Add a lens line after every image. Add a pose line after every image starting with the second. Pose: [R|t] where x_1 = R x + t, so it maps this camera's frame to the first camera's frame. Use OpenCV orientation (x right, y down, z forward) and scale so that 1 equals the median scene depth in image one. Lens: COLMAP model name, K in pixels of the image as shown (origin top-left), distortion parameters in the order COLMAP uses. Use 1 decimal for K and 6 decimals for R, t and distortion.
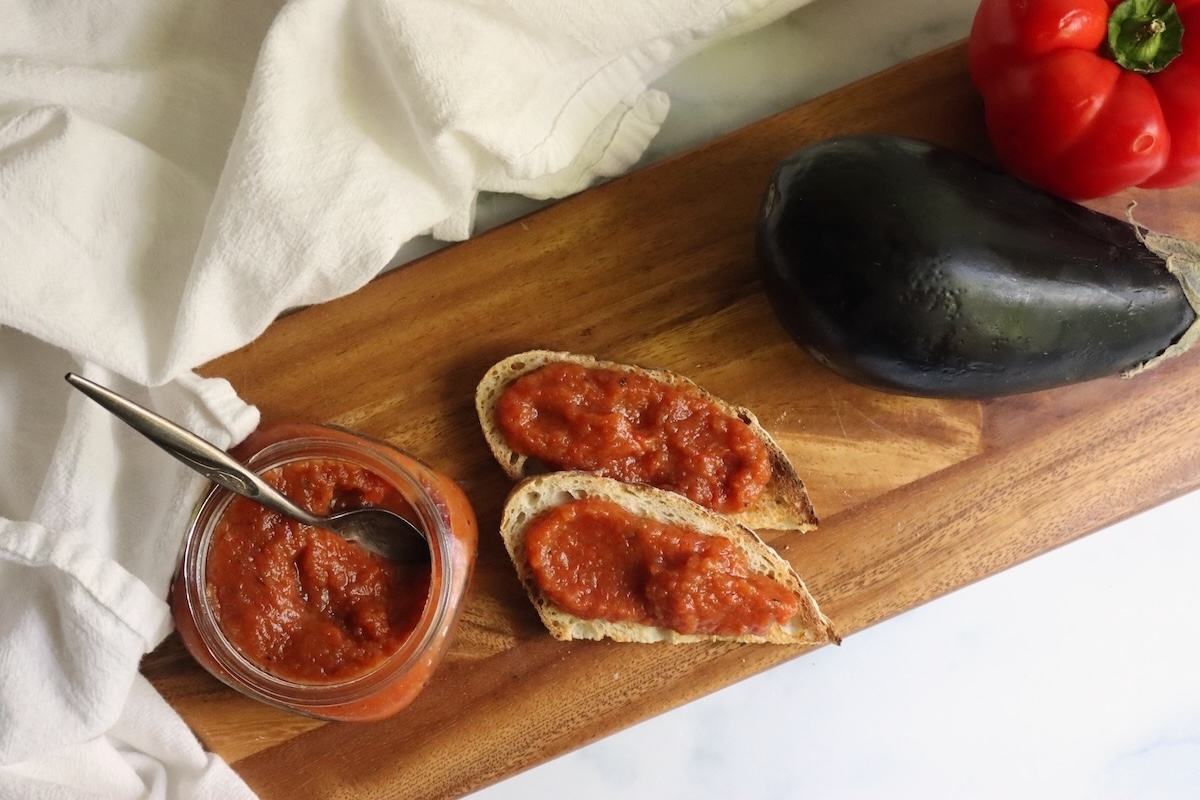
lens RADIAL K [[2169.8, 0, 600.0], [0, 2169.8, 402.6], [0, 0, 1]] dist [-0.036866, 0.000000]
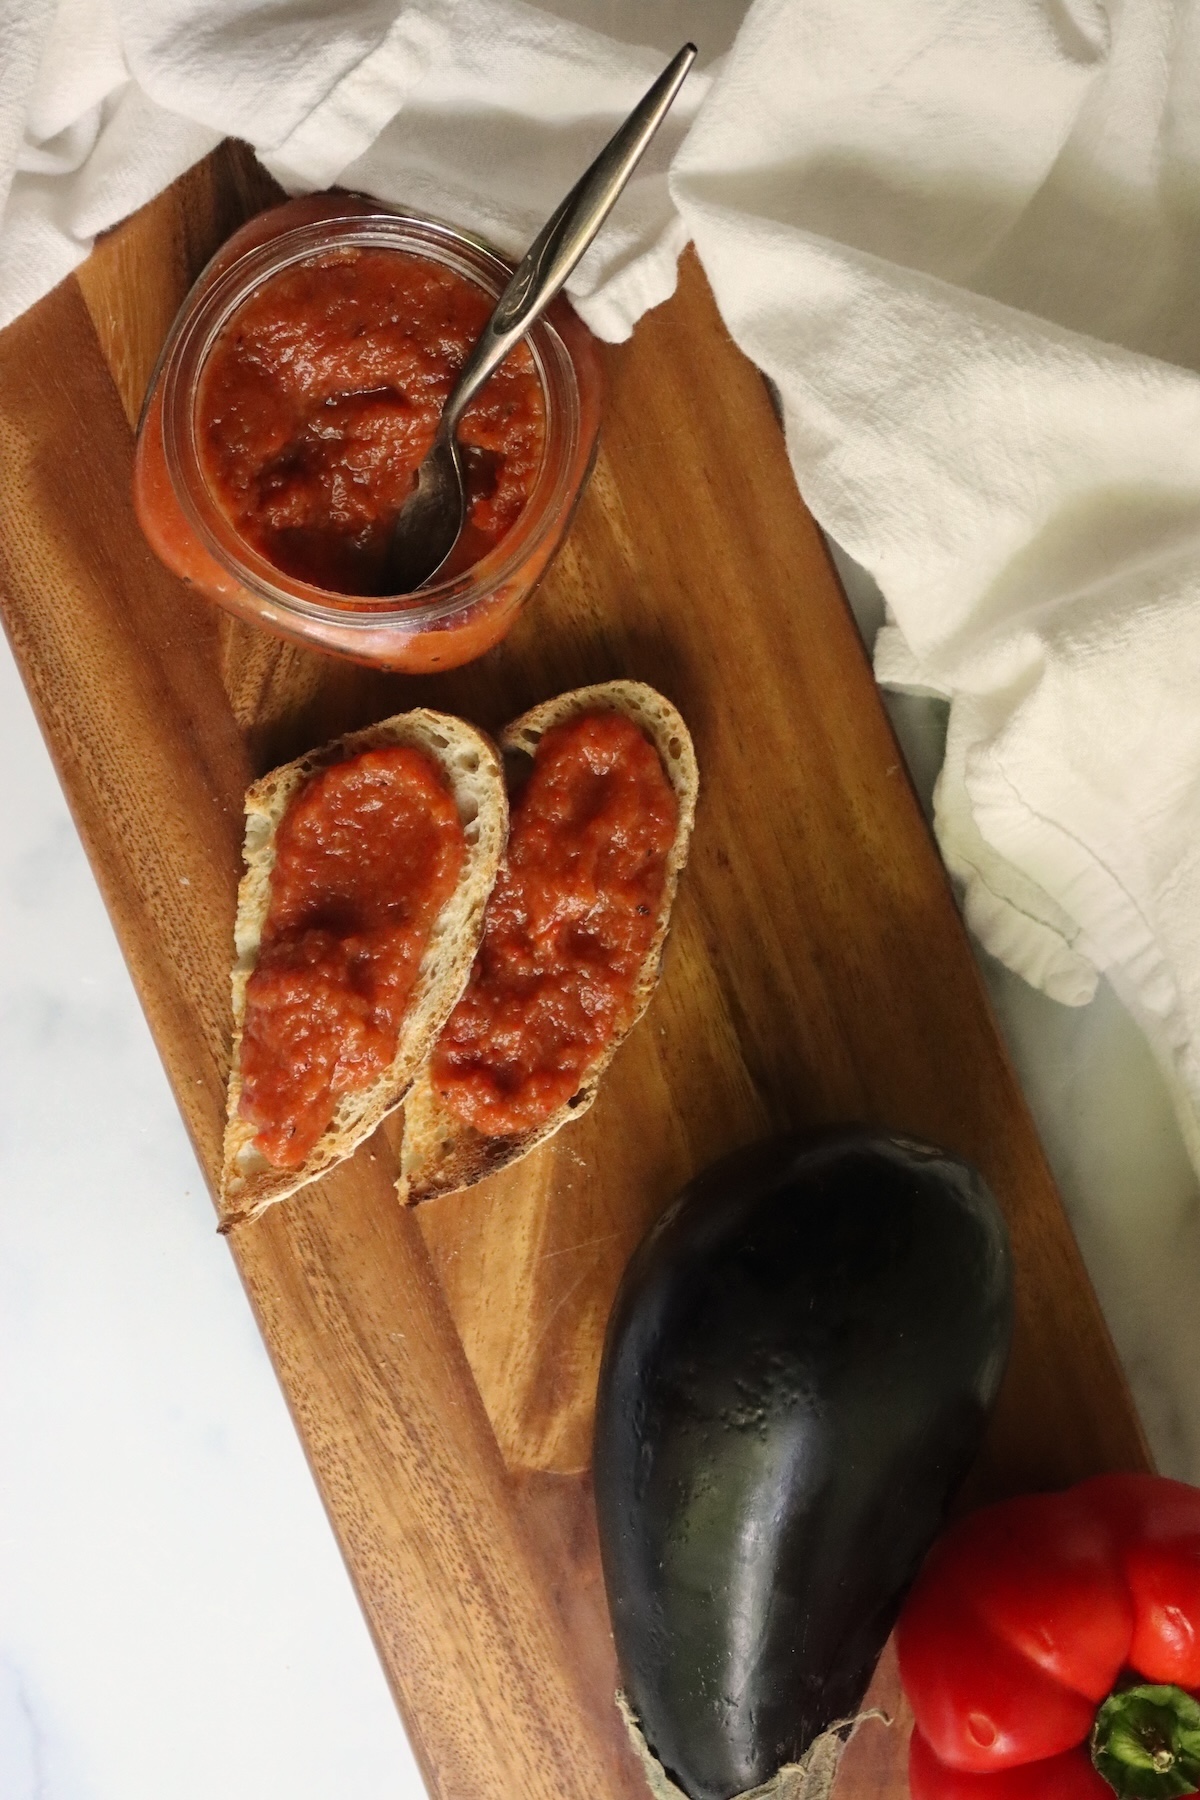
lens RADIAL K [[3712.8, 0, 600.4], [0, 3712.8, 899.1], [0, 0, 1]] dist [-0.016997, 0.000000]
pose [[-0.043268, 0.998902, -0.017985, 0.027885], [-0.999054, -0.043339, -0.003566, 0.007357], [-0.004341, 0.017813, 0.999832, -0.098494]]
